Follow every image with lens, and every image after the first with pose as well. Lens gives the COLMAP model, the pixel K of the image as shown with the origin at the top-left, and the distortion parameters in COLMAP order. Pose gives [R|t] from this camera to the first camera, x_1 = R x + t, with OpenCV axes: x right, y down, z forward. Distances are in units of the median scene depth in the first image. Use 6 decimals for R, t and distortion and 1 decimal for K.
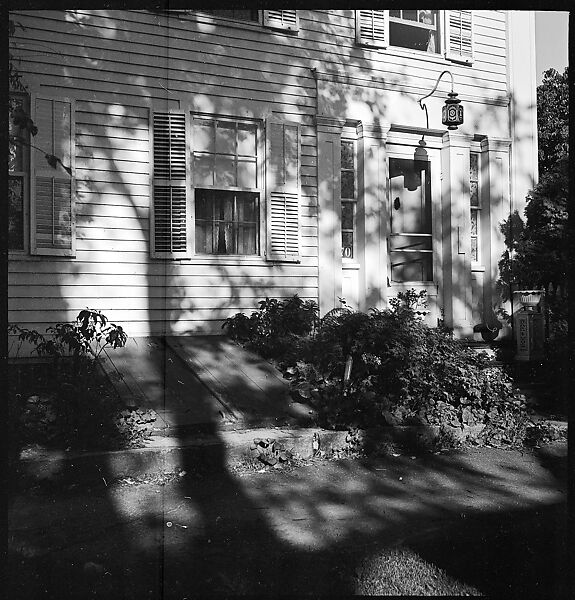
lens RADIAL K [[723.6, 0, 289.5], [0, 723.6, 298.3], [0, 0, 1]] dist [0.001857, -0.015131]
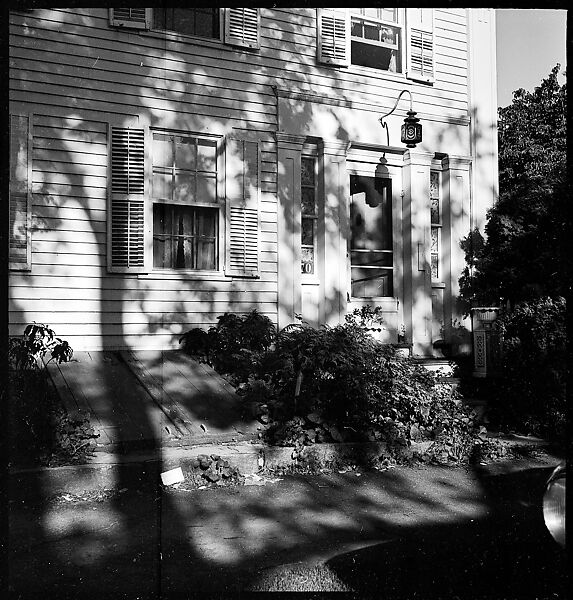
lens RADIAL K [[723.6, 0, 288.5], [0, 723.6, 298.3], [0, 0, 1]] dist [0.001857, -0.015131]
pose [[0.999685, 0.008511, 0.023621, 0.034038], [-0.008044, 0.999772, -0.019794, -0.001899], [-0.023784, 0.019598, 0.999525, -0.001286]]
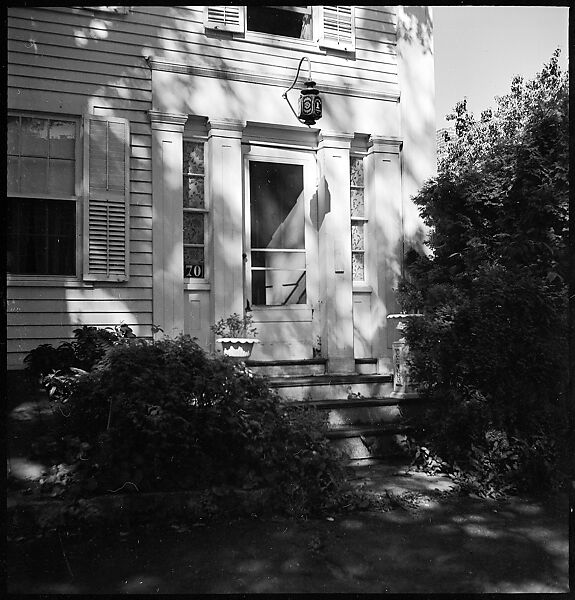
lens RADIAL K [[723.6, 0, 289.5], [0, 723.6, 298.3], [0, 0, 1]] dist [0.001857, -0.015131]
pose [[0.999169, -0.005360, -0.040407, 0.250500], [0.003977, 0.999407, -0.034206, -0.002394], [0.040566, 0.034017, 0.998598, 0.174229]]
